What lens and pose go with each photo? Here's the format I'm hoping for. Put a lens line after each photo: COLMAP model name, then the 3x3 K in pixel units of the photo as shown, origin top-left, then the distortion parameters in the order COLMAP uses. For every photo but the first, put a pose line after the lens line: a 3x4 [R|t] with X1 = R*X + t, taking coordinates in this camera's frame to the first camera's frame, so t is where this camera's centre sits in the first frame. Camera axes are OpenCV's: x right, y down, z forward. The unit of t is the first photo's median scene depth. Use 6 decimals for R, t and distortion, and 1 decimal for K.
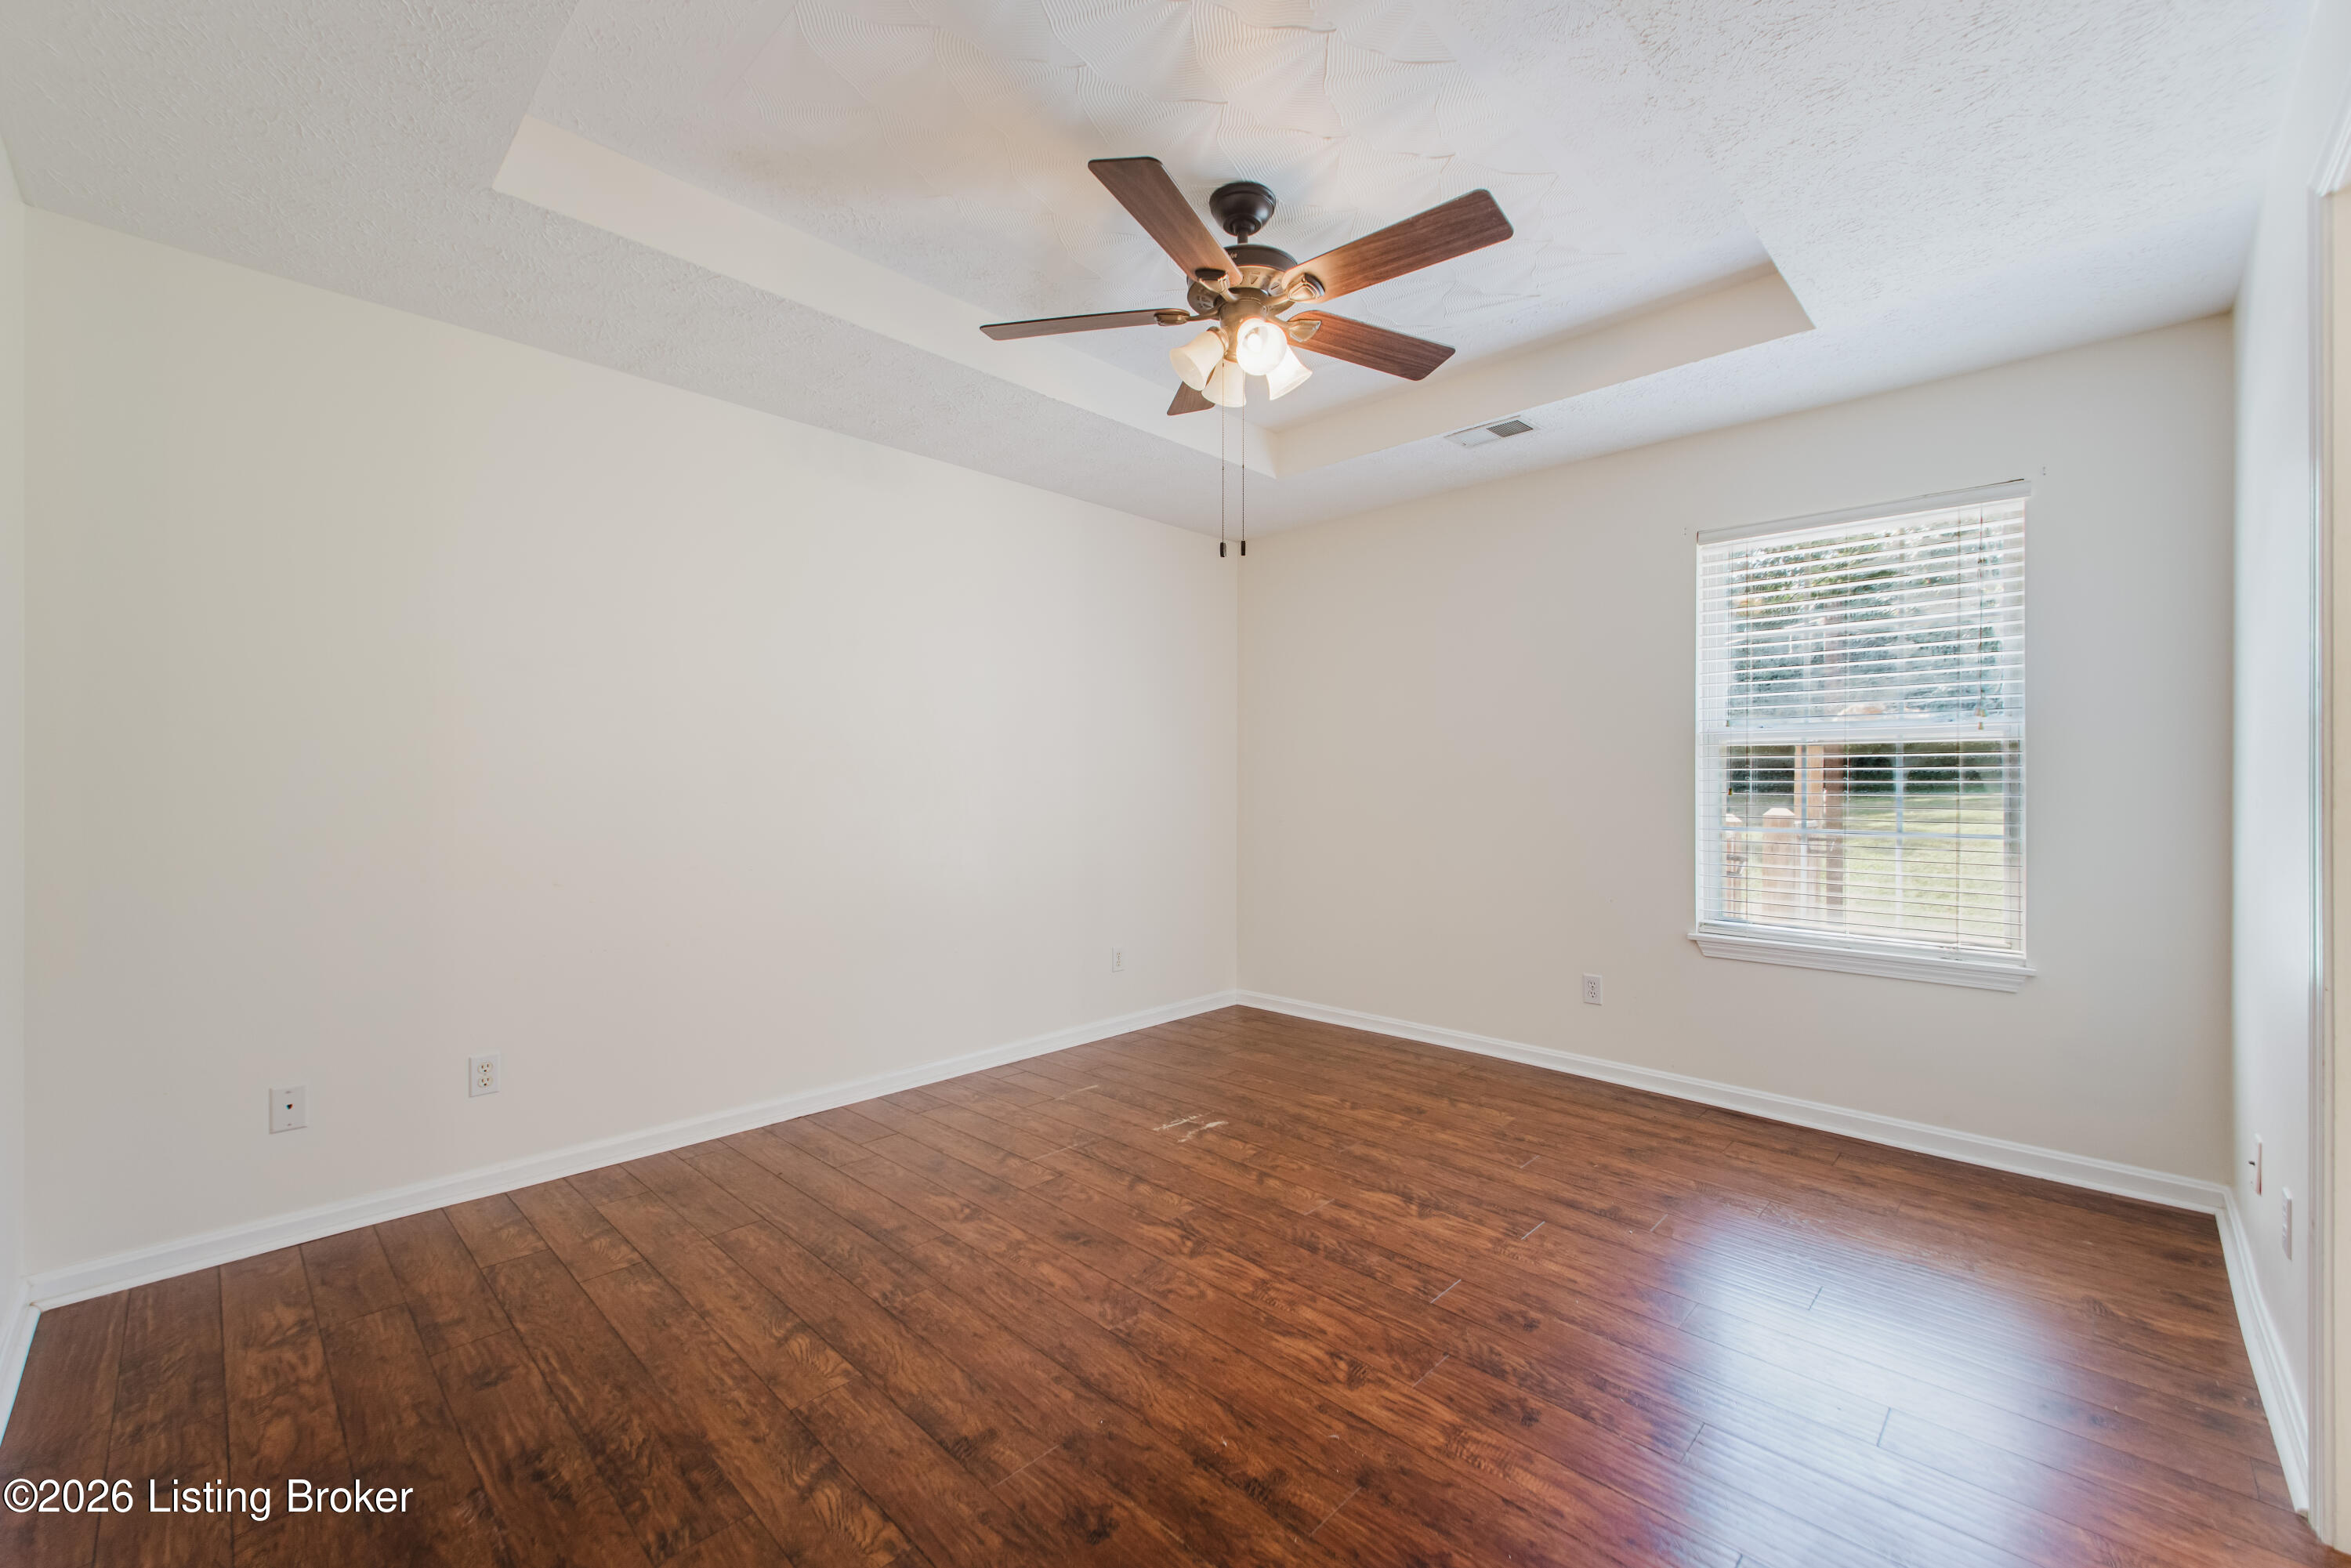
lens RADIAL K [[945.0, 0, 1170.5], [0, 945.0, 793.5], [0, 0, 1]] dist [-0.002090, 0.000185]
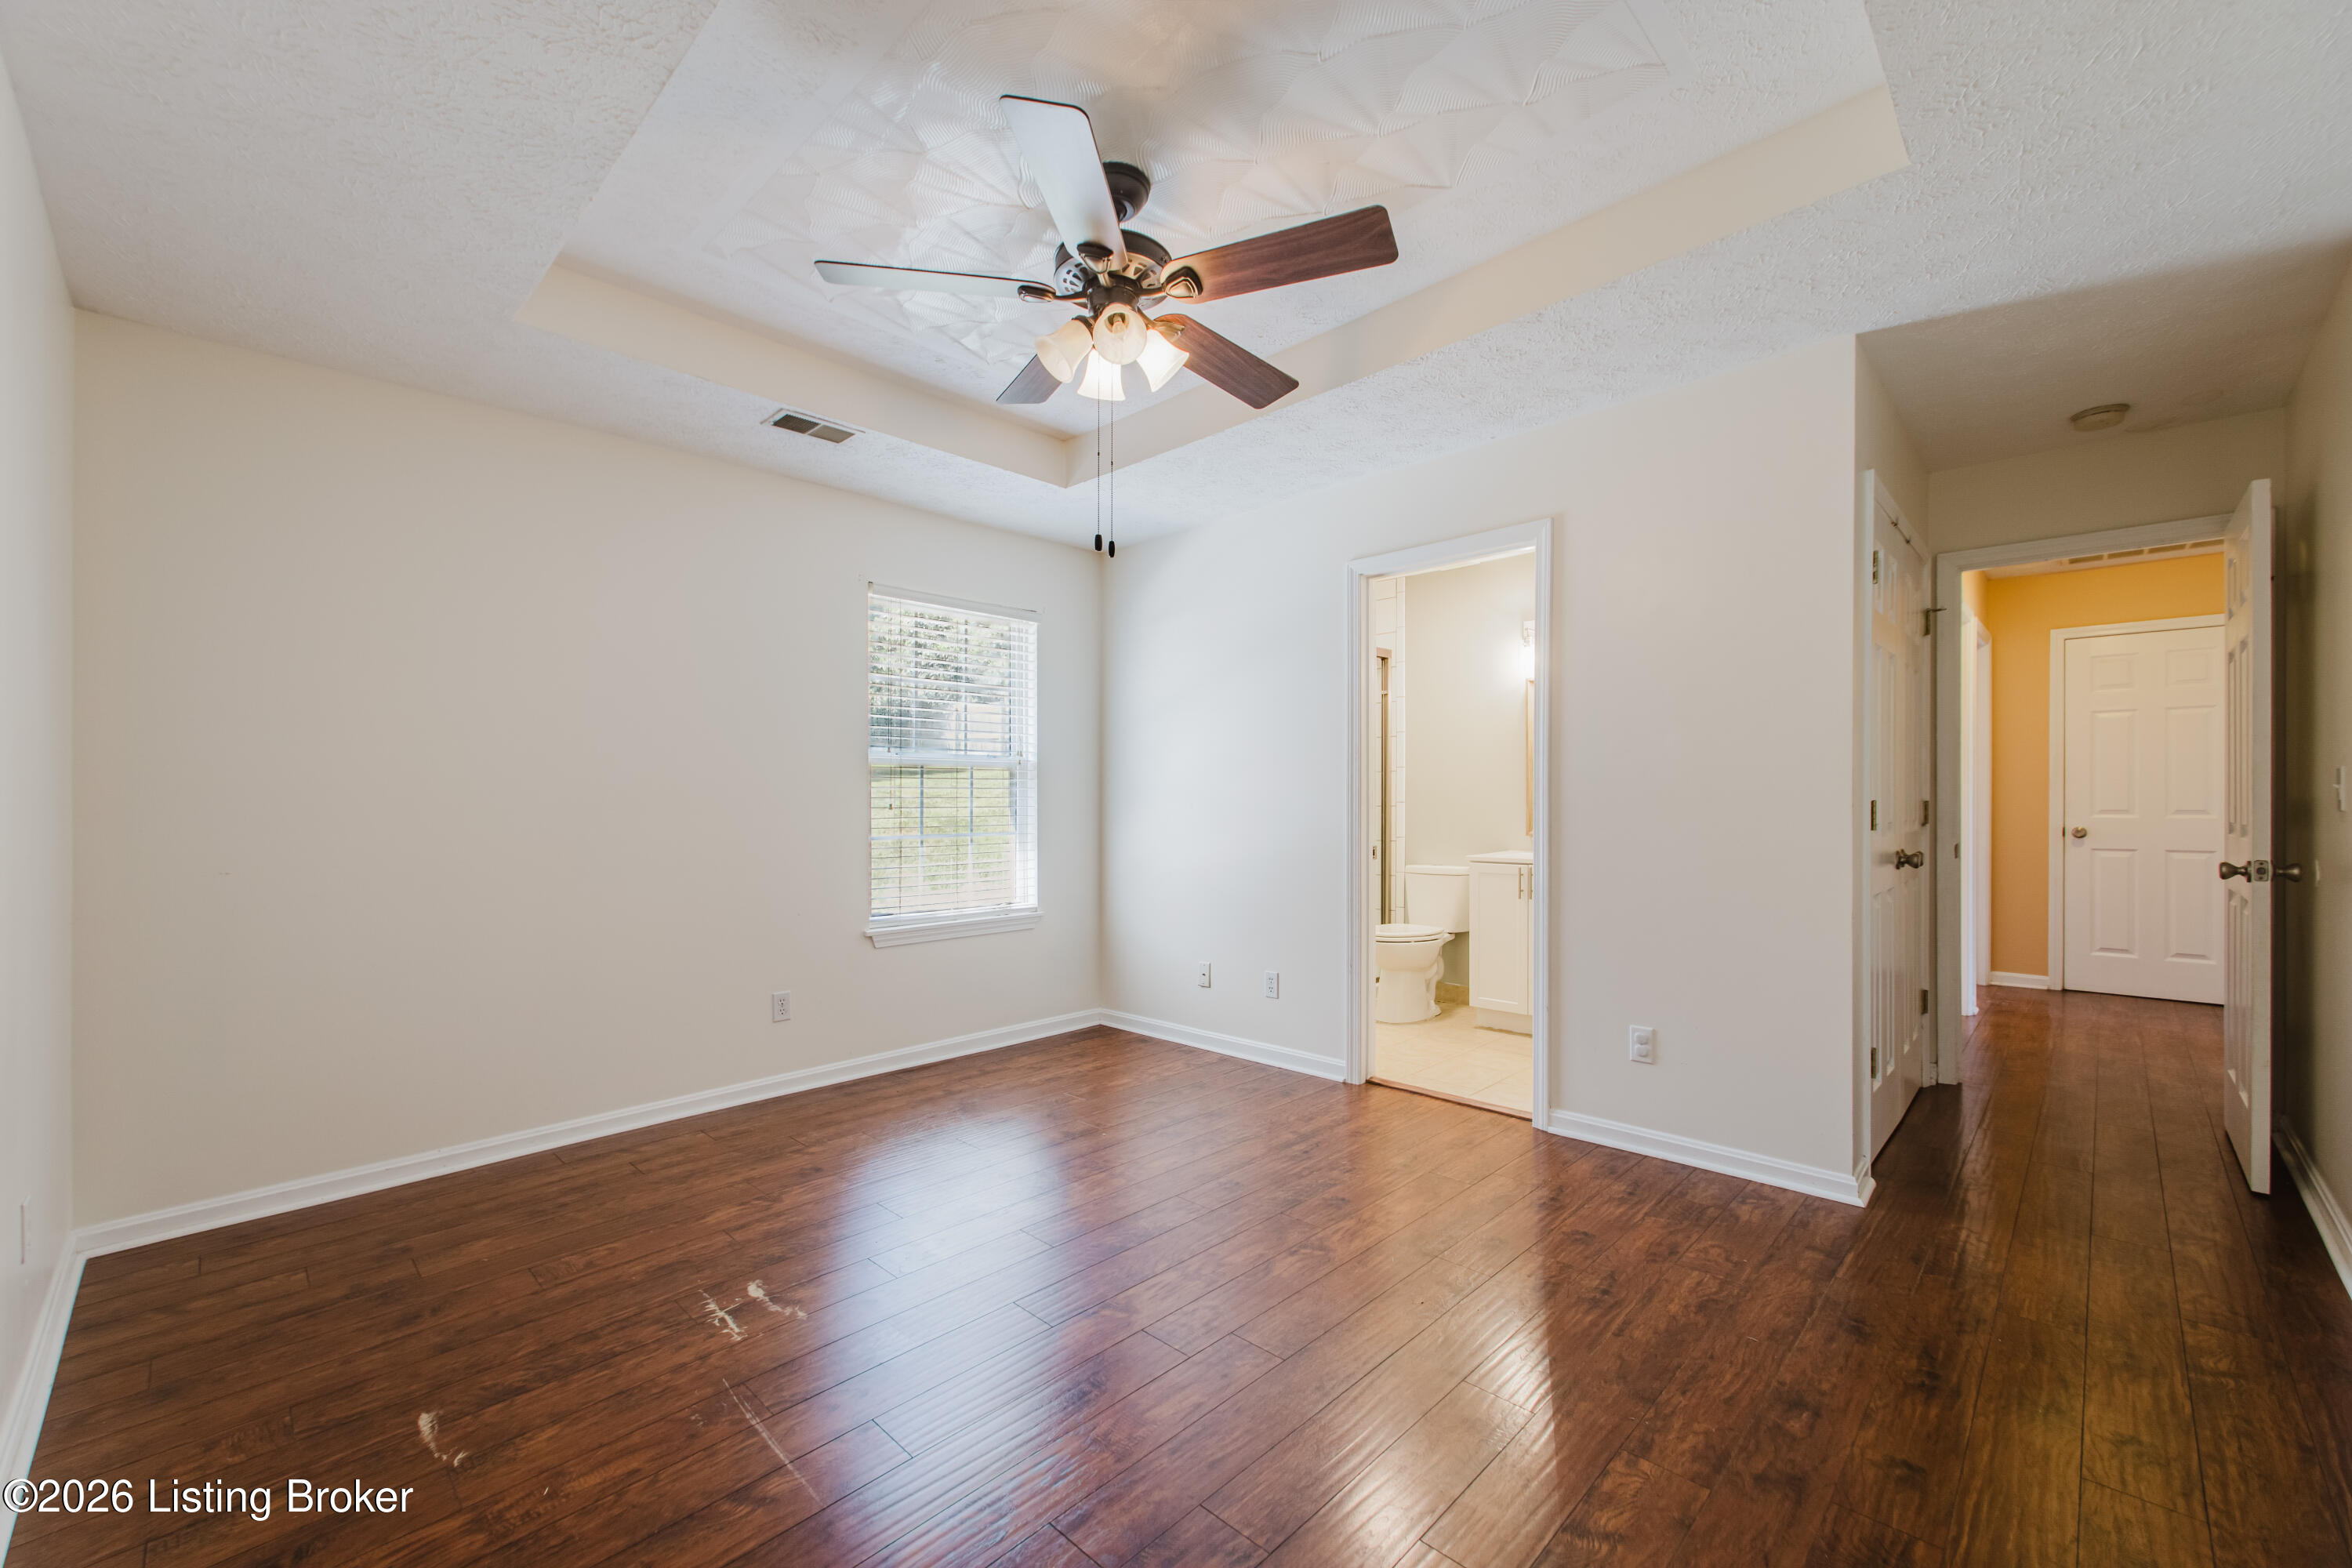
lens RADIAL K [[945.5, 0, 1171.1], [0, 945.5, 782.7], [0, 0, 1]] dist [-0.002090, 0.000185]
pose [[0.014597, 0.005453, 0.999879, -0.643341], [0.015149, 0.999869, -0.005674, -0.021392], [-0.999779, 0.015230, 0.014513, 0.657221]]
